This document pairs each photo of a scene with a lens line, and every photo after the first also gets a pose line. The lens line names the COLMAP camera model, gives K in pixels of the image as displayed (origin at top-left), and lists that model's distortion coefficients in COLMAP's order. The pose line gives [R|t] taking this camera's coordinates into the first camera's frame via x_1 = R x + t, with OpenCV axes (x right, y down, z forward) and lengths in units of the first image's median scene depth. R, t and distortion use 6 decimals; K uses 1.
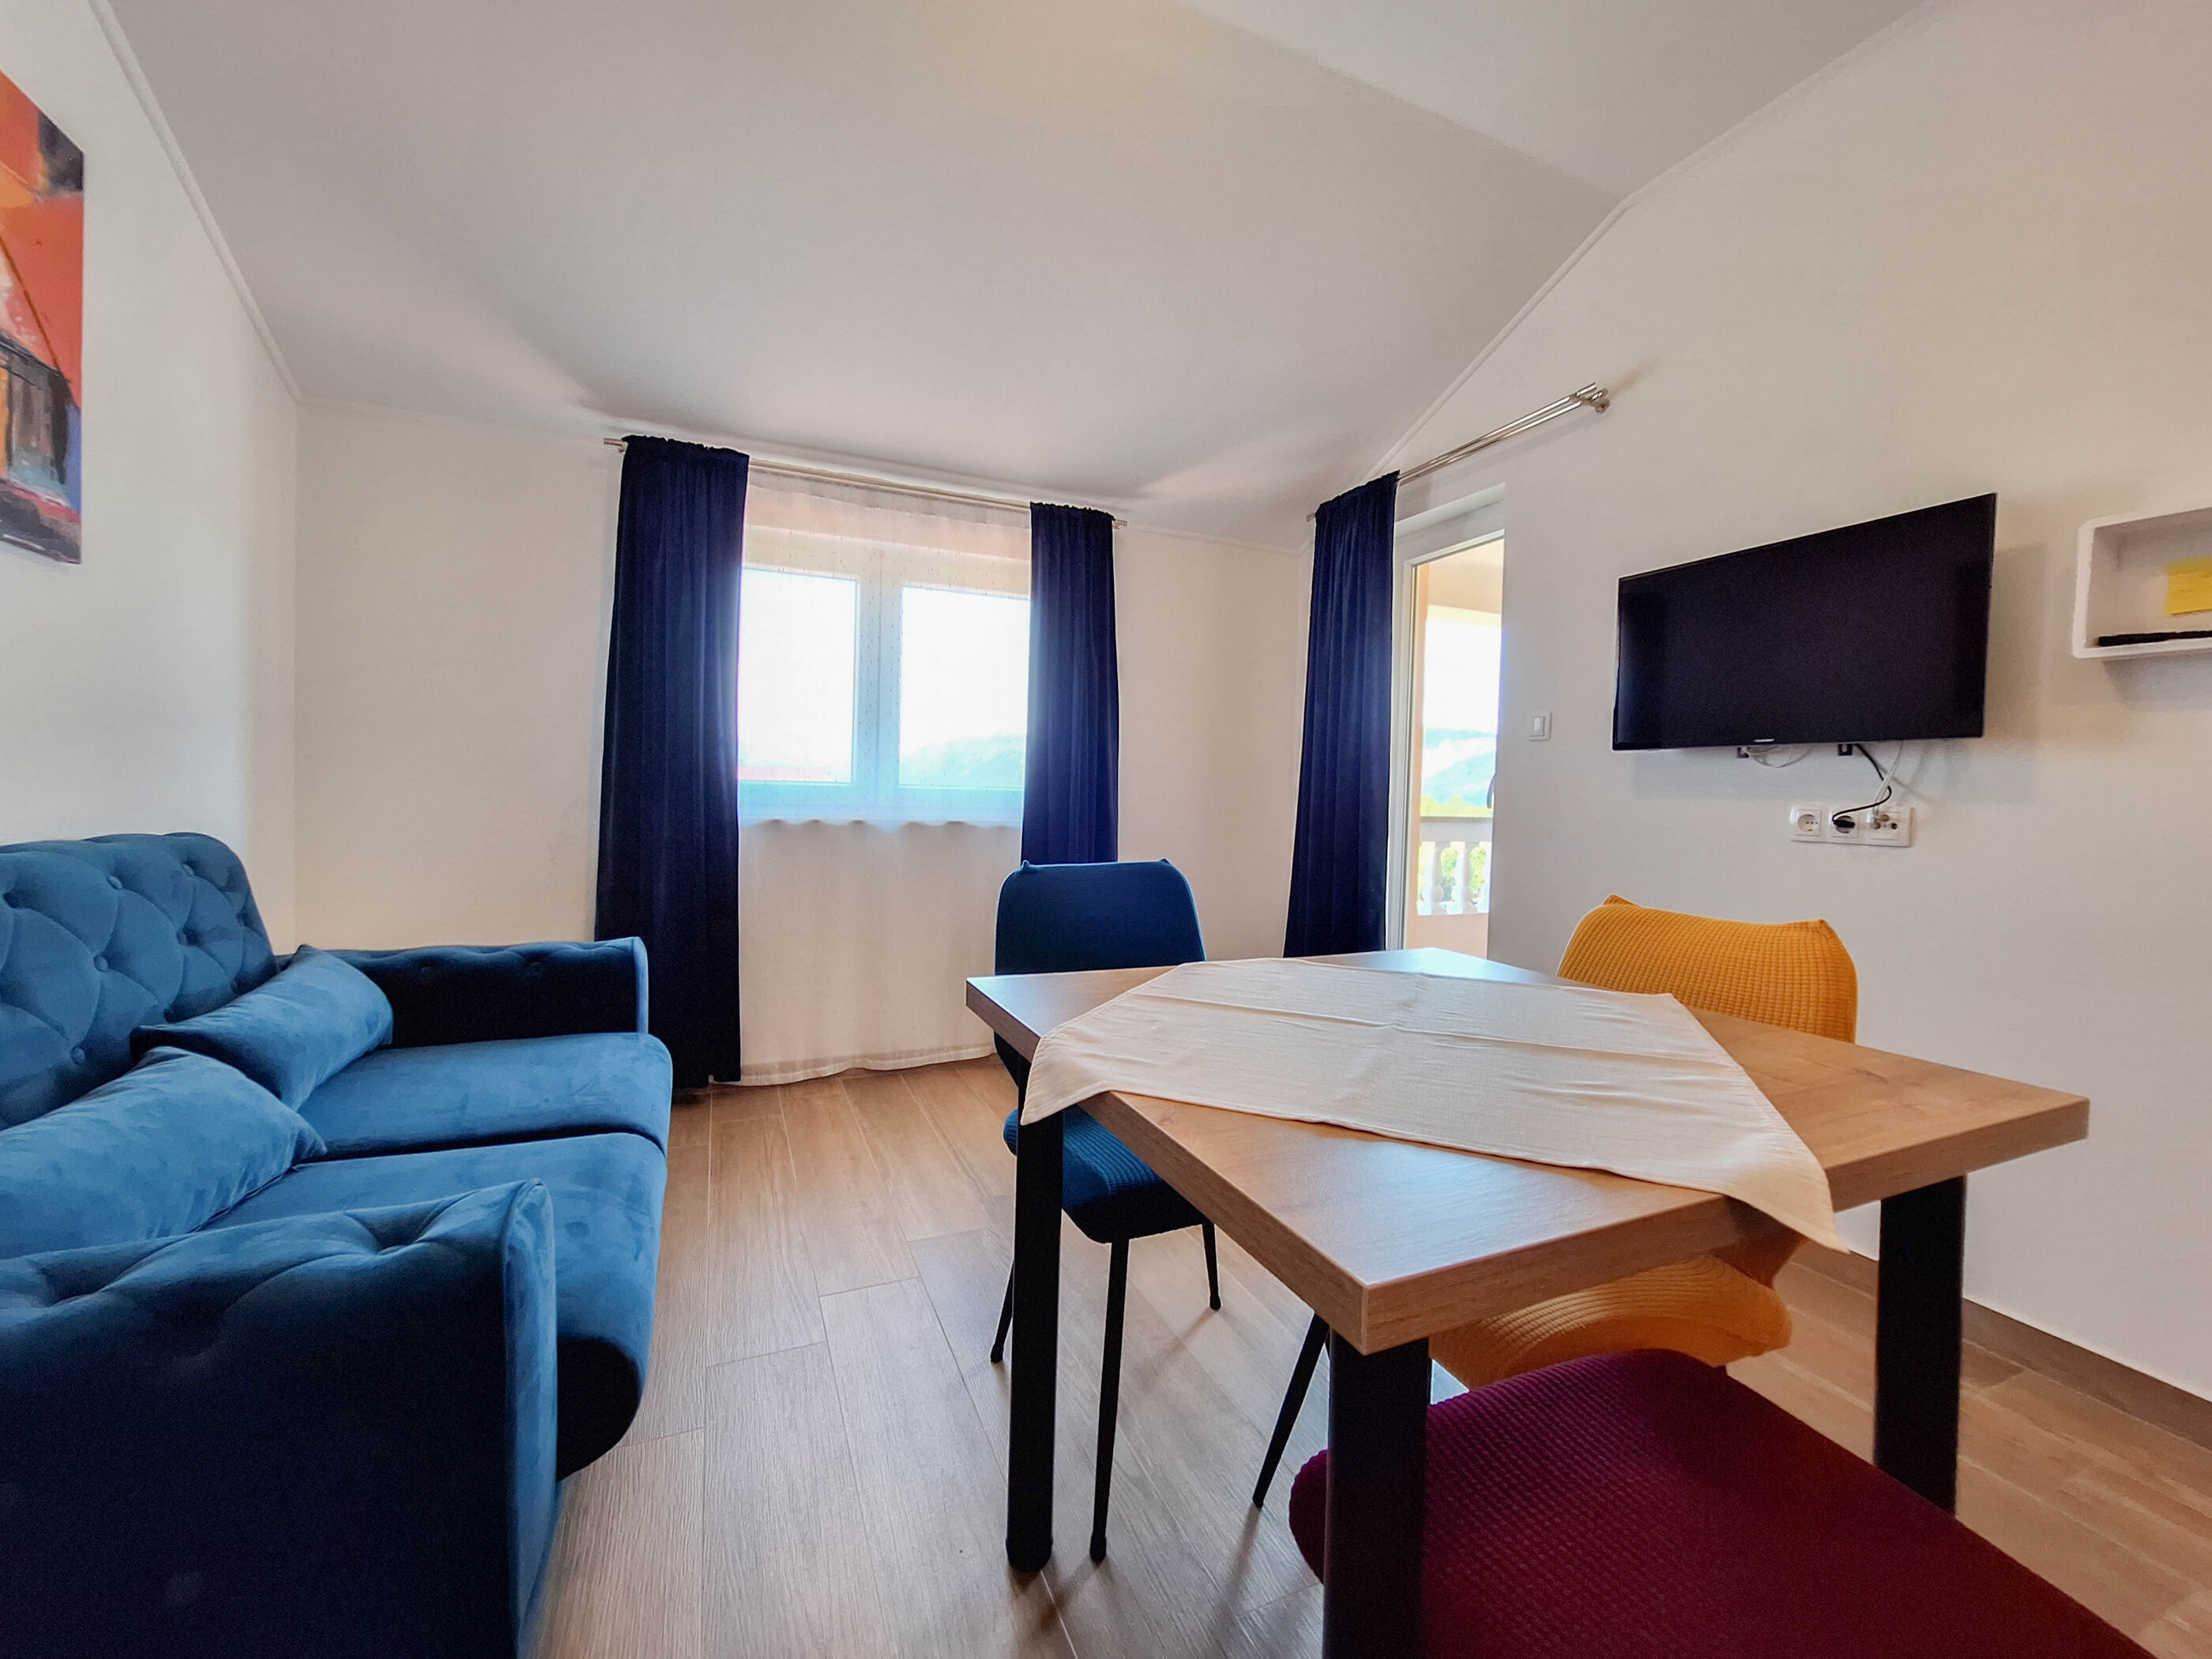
lens RADIAL K [[895.9, 0, 1116.7], [0, 895.9, 816.1], [0, 0, 1]] dist [-0.000866, -0.000210]
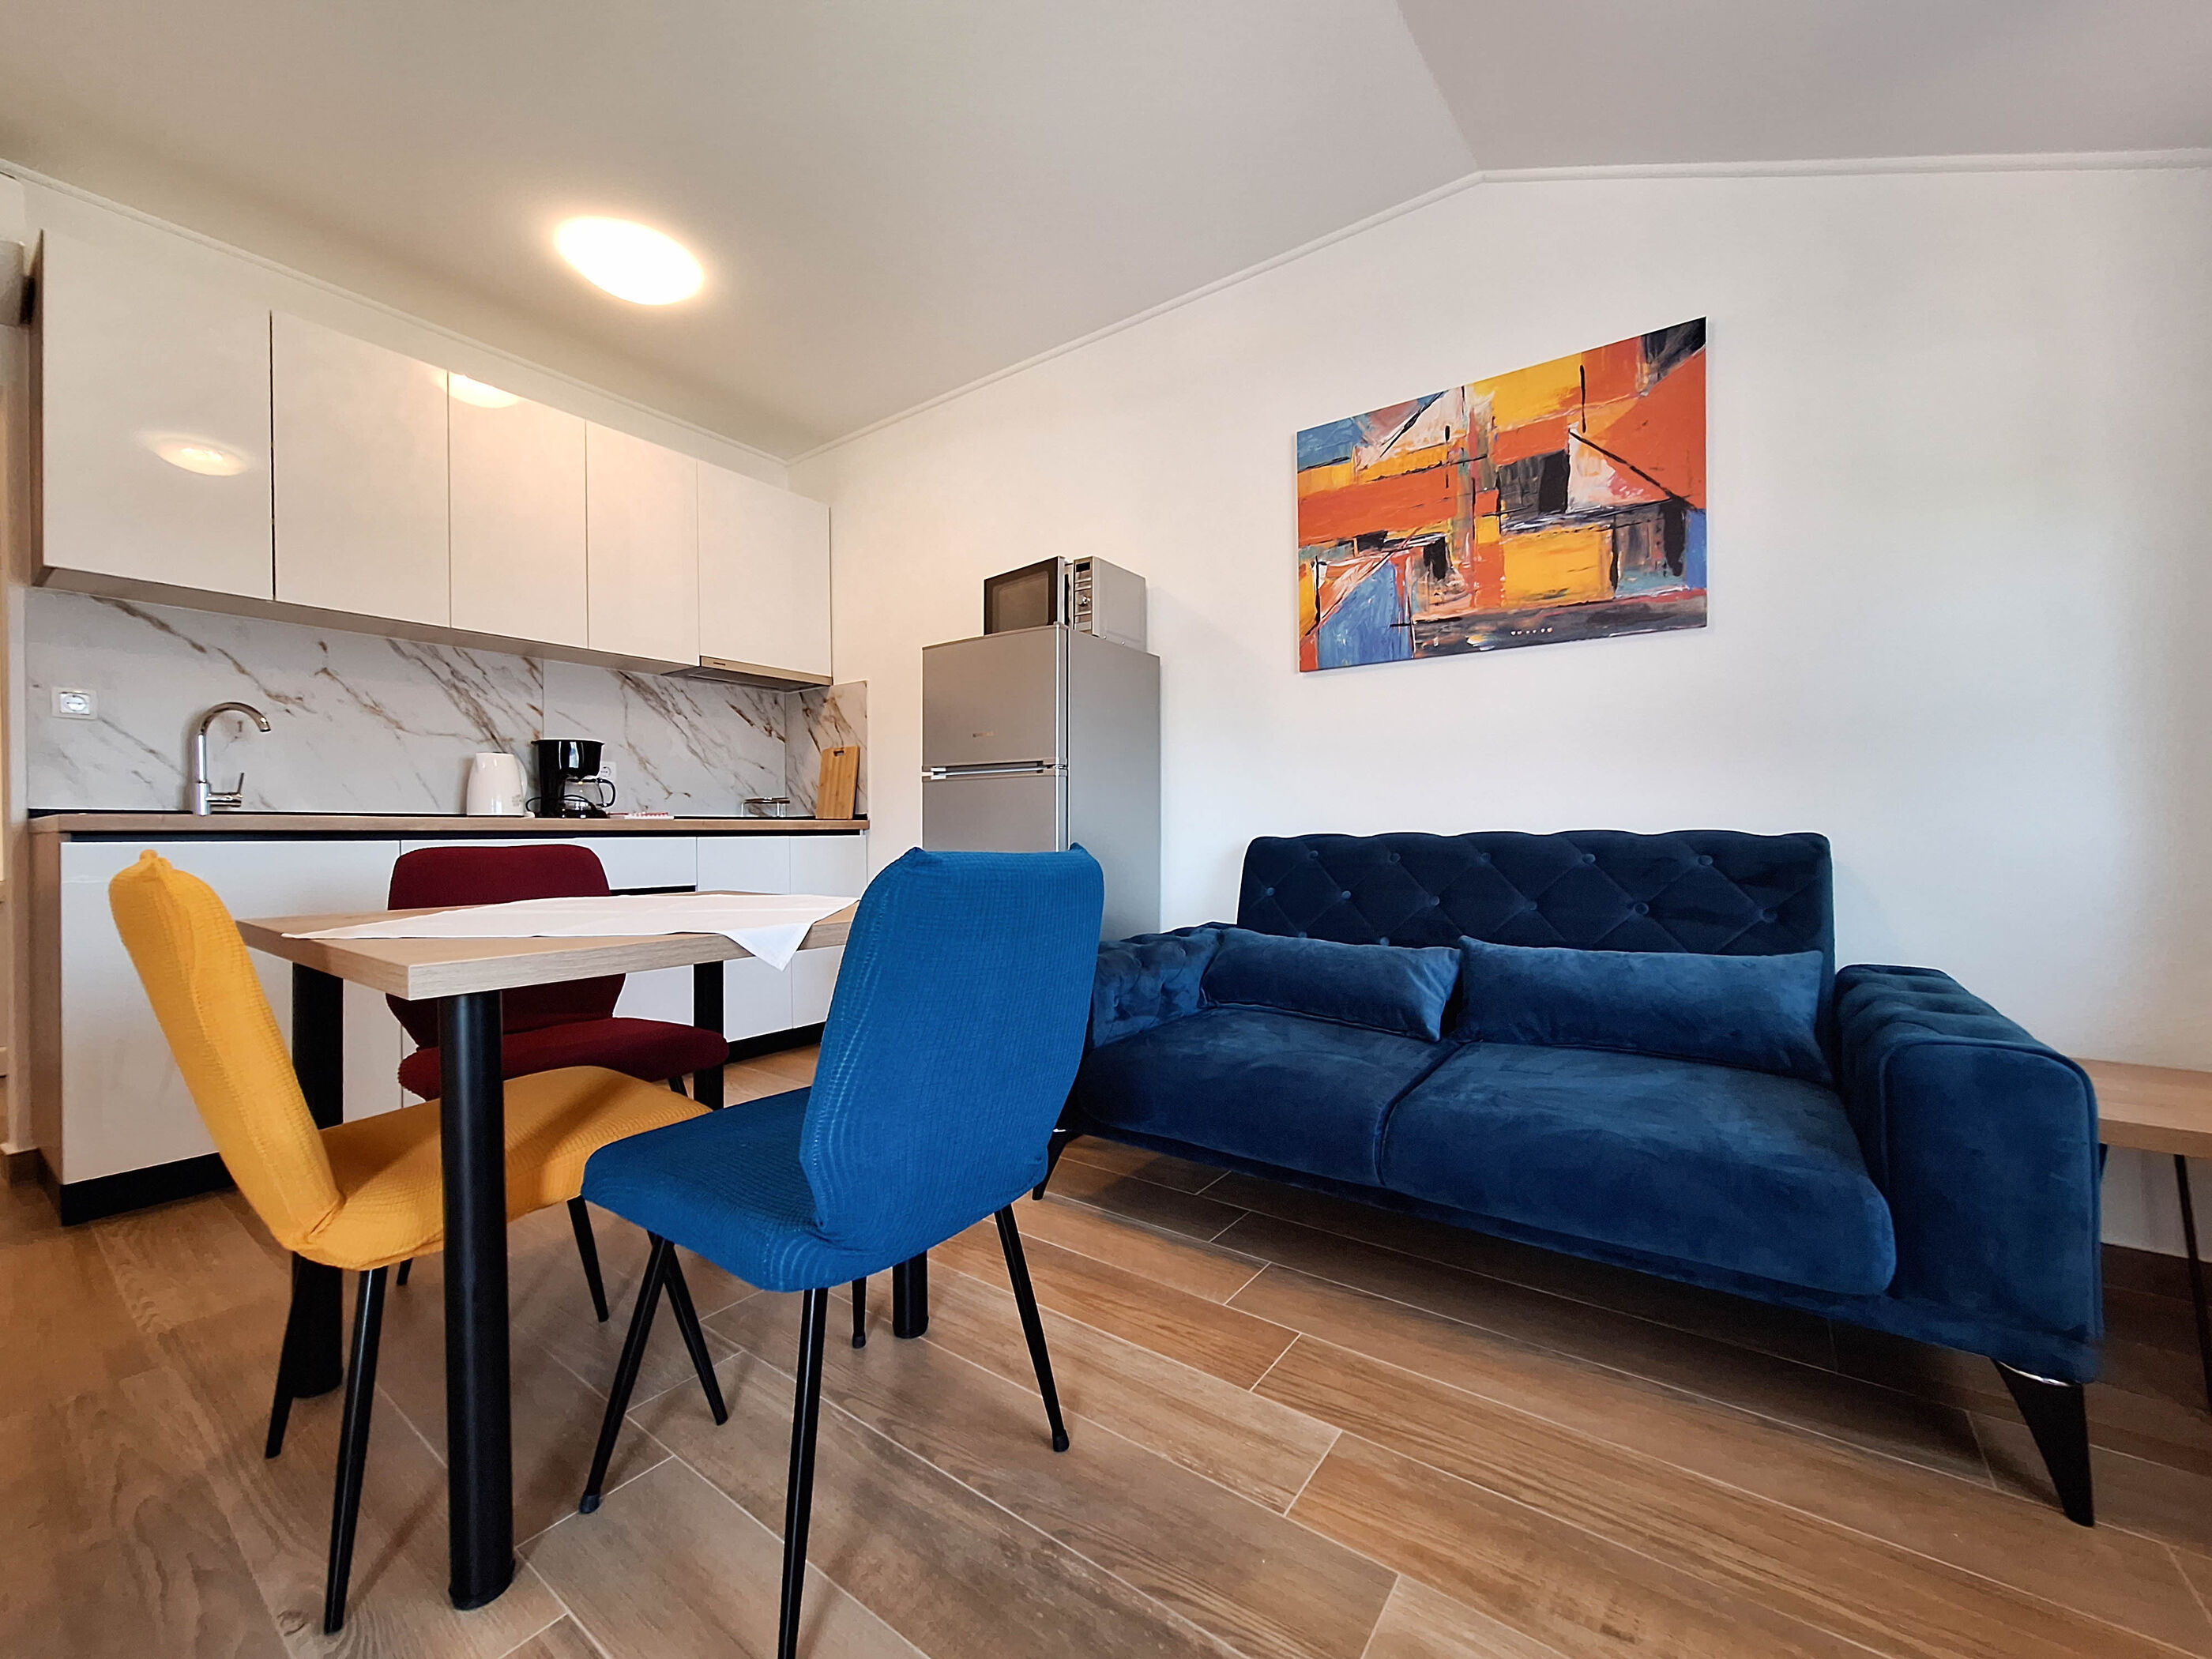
lens RADIAL K [[877.0, 0, 1122.6], [0, 877.0, 837.6], [0, 0, 1]] dist [-0.001620, 0.000390]
pose [[-0.862247, -0.015231, -0.506259, 0.191544], [-0.032743, 0.999133, 0.025709, 0.021286], [0.505429, 0.038744, -0.861998, 1.386959]]
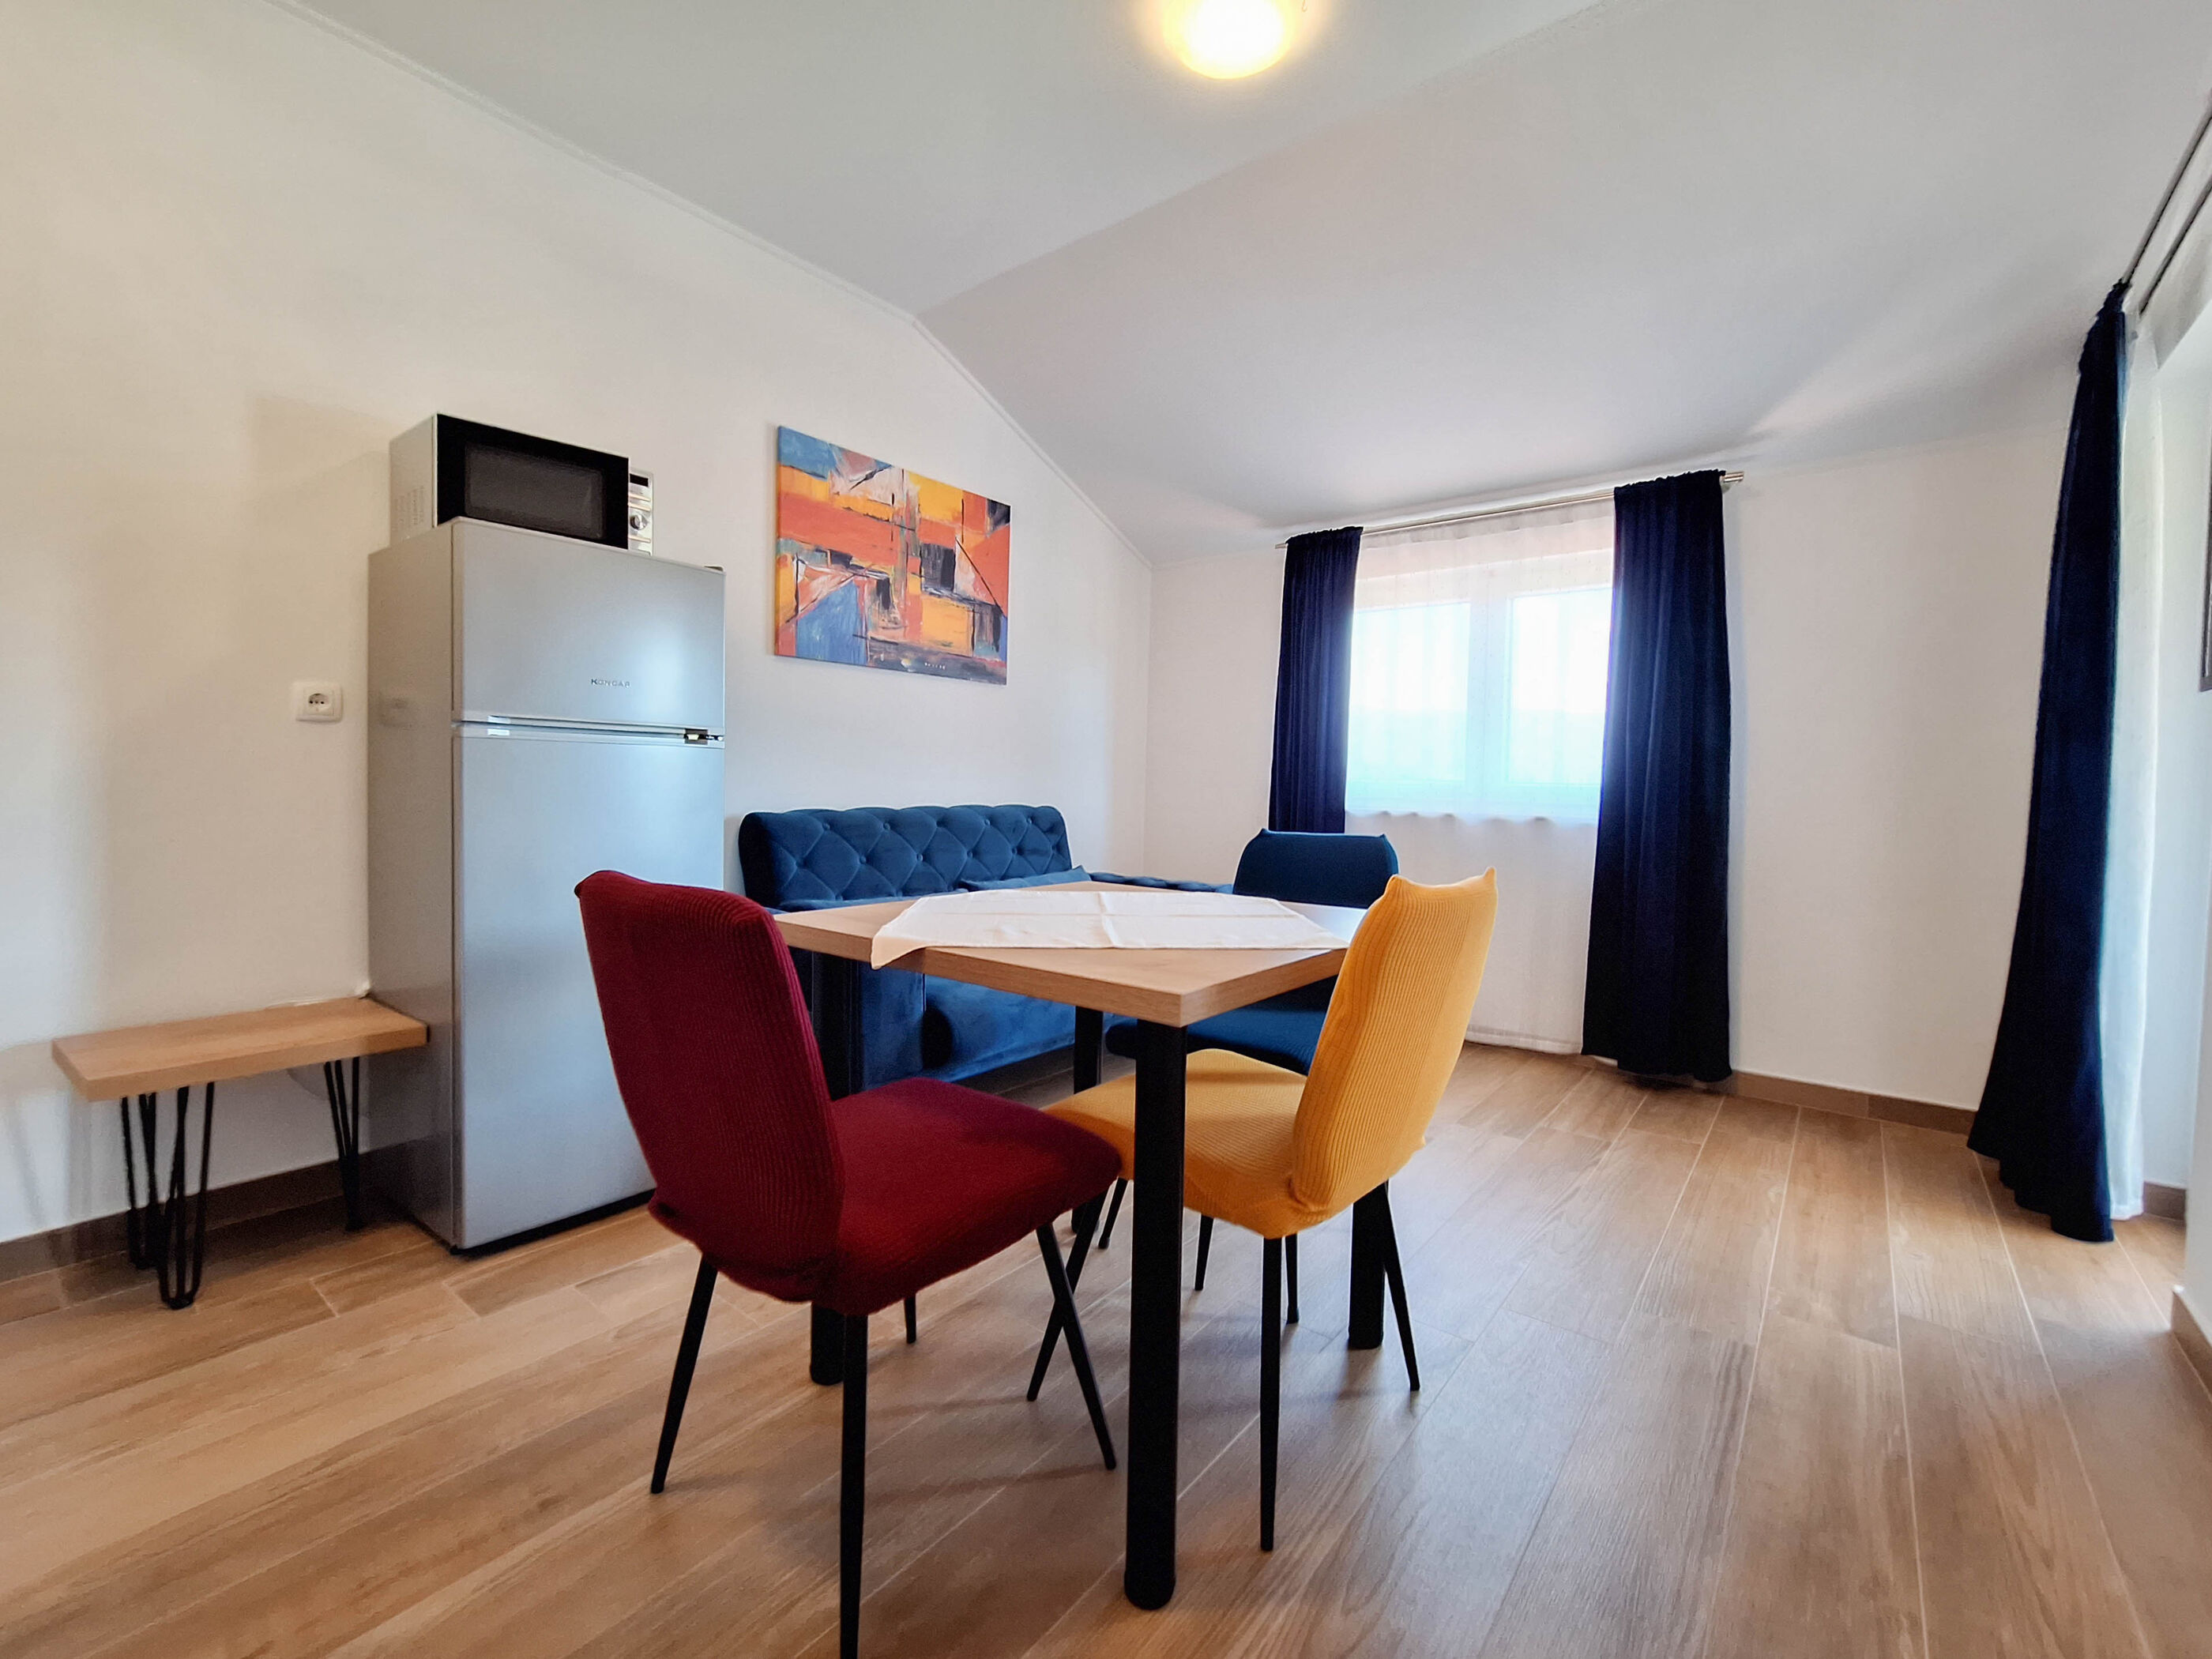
lens RADIAL K [[901.0, 0, 1126.1], [0, 901.0, 825.8], [0, 0, 1]] dist [-0.038666, 0.000092]
pose [[0.469697, 0.027461, -0.882400, 0.838652], [-0.034758, 0.999316, 0.012598, 0.031443], [0.882143, 0.024754, 0.470331, 0.162882]]
